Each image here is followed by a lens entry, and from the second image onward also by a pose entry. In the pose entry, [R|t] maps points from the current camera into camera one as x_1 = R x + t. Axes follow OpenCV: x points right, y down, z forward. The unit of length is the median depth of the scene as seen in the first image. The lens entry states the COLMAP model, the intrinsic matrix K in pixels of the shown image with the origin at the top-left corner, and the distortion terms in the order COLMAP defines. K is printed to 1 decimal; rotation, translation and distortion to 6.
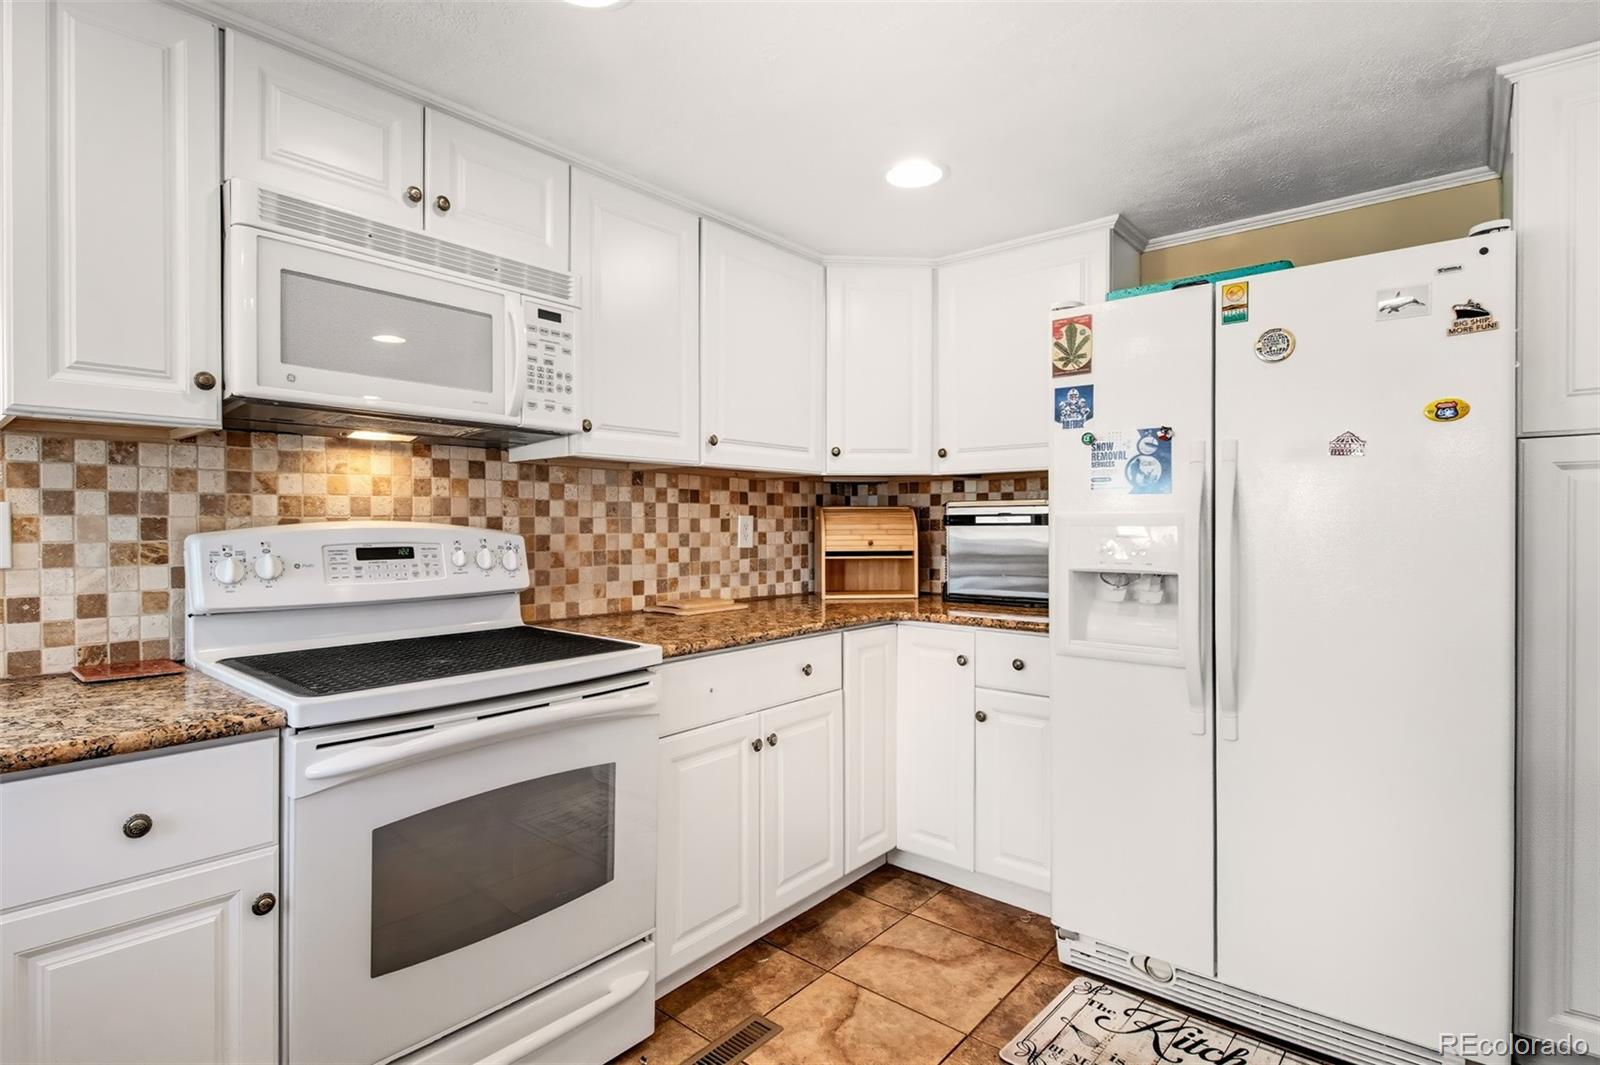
lens RADIAL K [[794.9, 0, 755.7], [0, 794.9, 530.7], [0, 0, 1]] dist [0.001798, -0.015797]
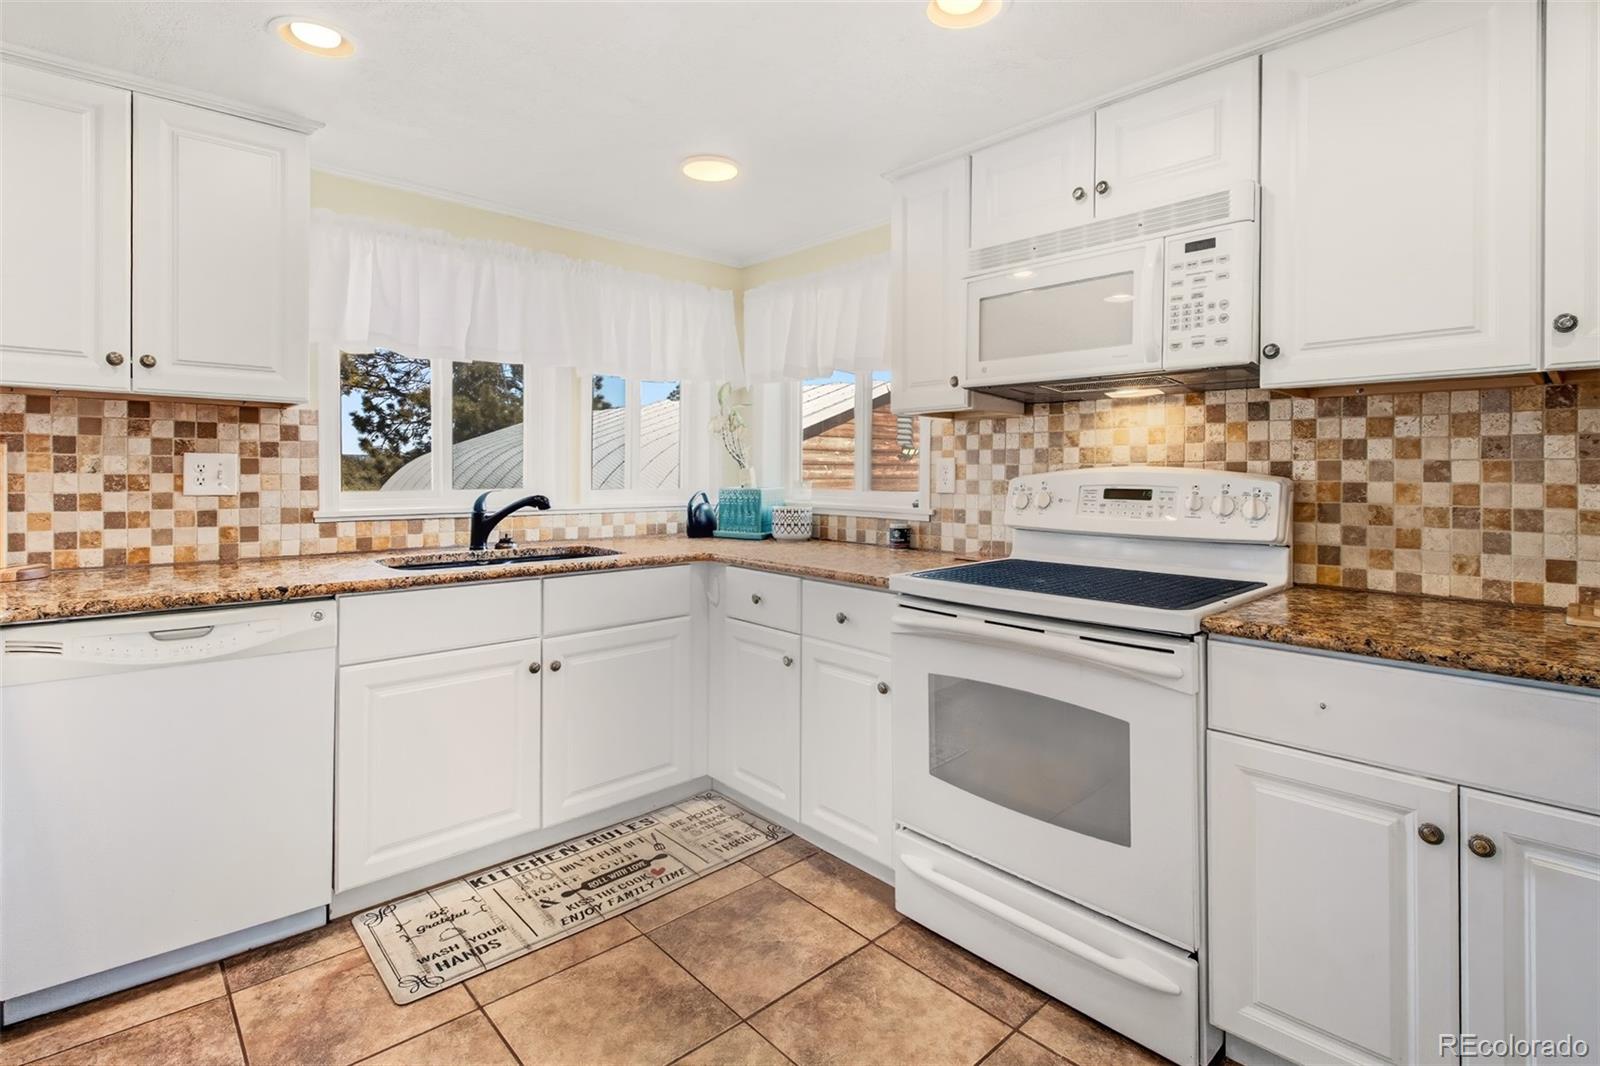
lens RADIAL K [[764.2, 0, 800.0], [0, 764.2, 470.9], [0, 0, 1]] dist [-0.000029, 0.000201]
pose [[-0.098874, -0.000351, -0.995100, 0.627602], [-0.010677, 0.999943, 0.000708, -0.001269], [0.995043, 0.010695, -0.098872, 0.576715]]
